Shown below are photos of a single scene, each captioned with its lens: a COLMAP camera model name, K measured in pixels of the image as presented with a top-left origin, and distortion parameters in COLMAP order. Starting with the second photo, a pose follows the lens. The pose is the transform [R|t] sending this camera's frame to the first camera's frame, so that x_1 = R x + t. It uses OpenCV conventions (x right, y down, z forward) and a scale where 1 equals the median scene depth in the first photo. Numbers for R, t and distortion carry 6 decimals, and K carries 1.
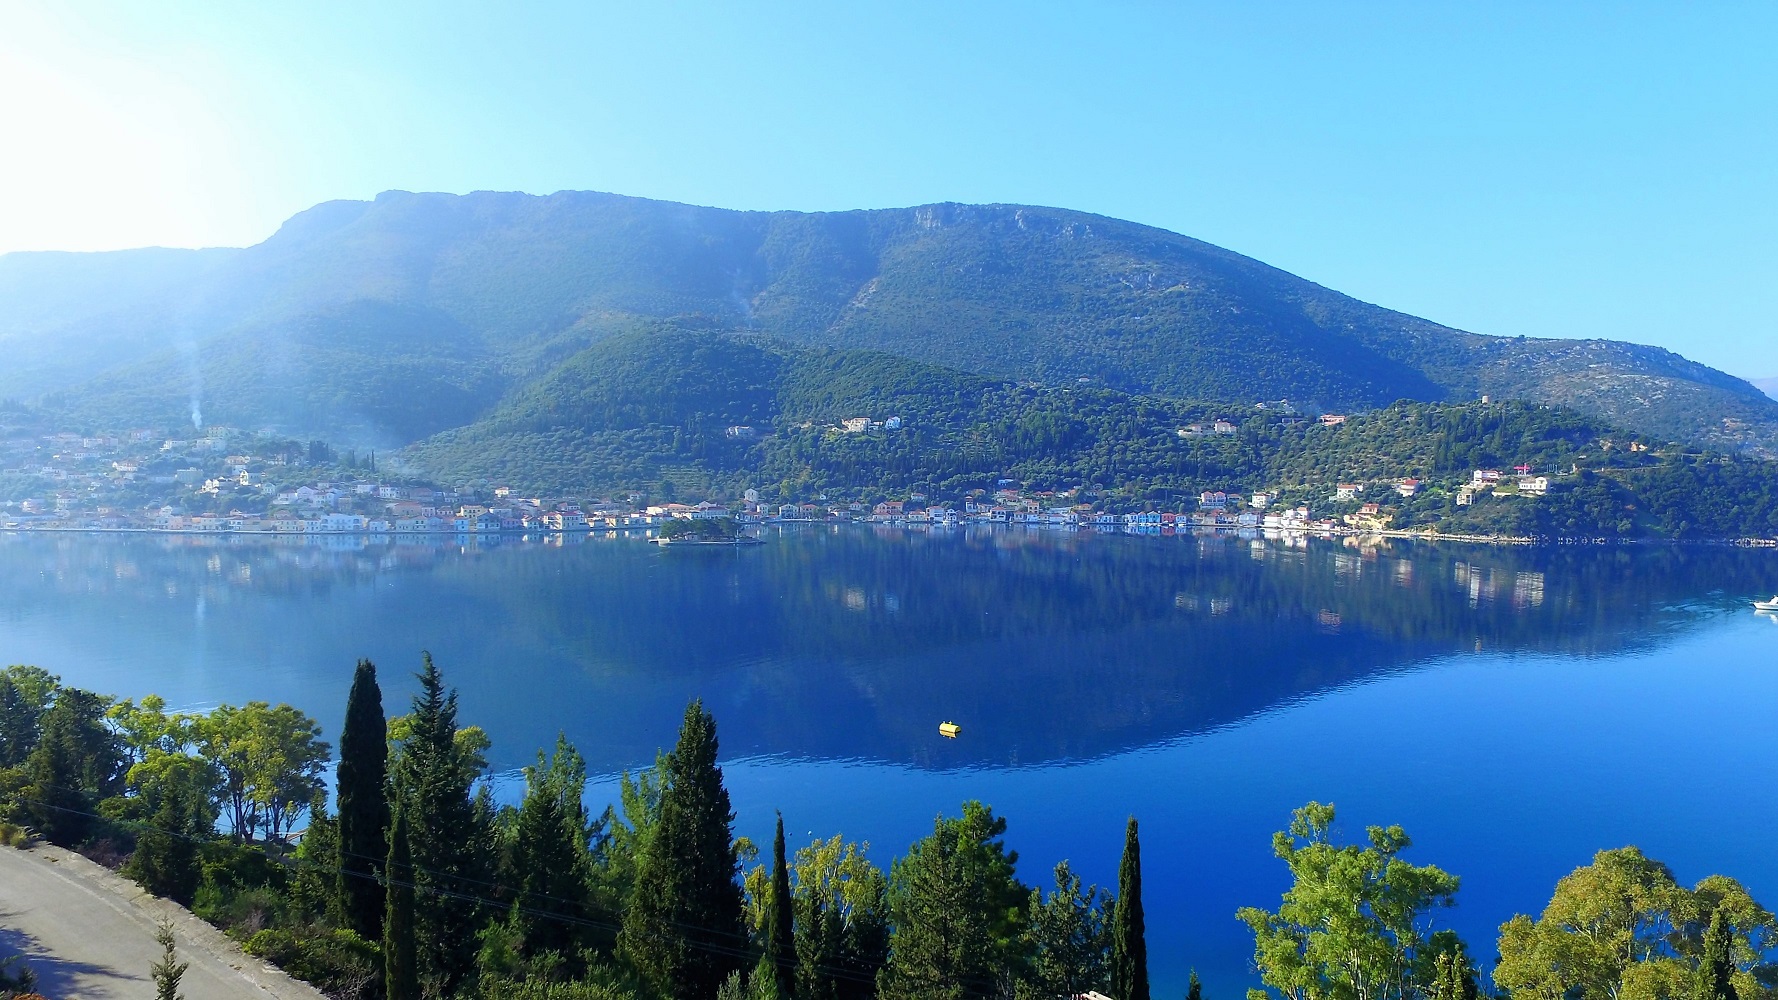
lens RADIAL K [[1053.8, 0, 889.0], [0, 1053.8, 500.0], [0, 0, 1]] dist [-0.020363, 0.020621]
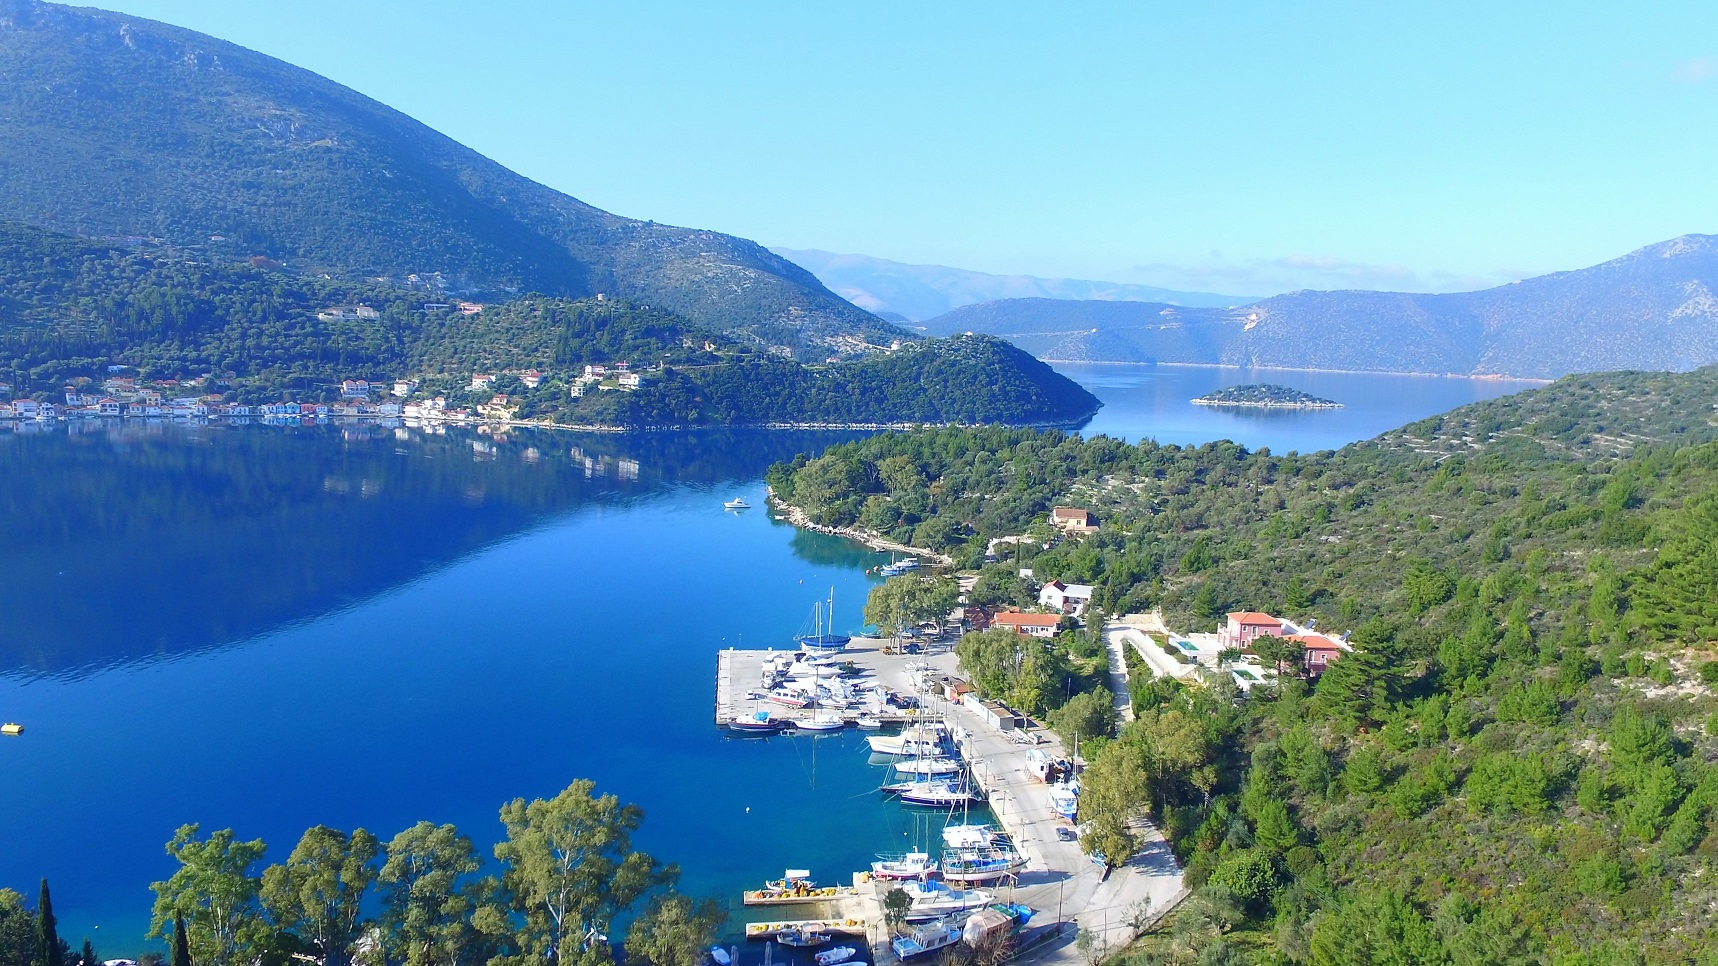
lens RADIAL K [[1204.1, 0, 859.1], [0, 1204.1, 460.1], [0, 0, 1]] dist [-0.038916, 0.035736]
pose [[0.808898, -0.067675, 0.584042, 0.024149], [-0.019740, 0.989668, 0.142016, -0.099110], [-0.587618, -0.126405, 0.799204, -0.193872]]
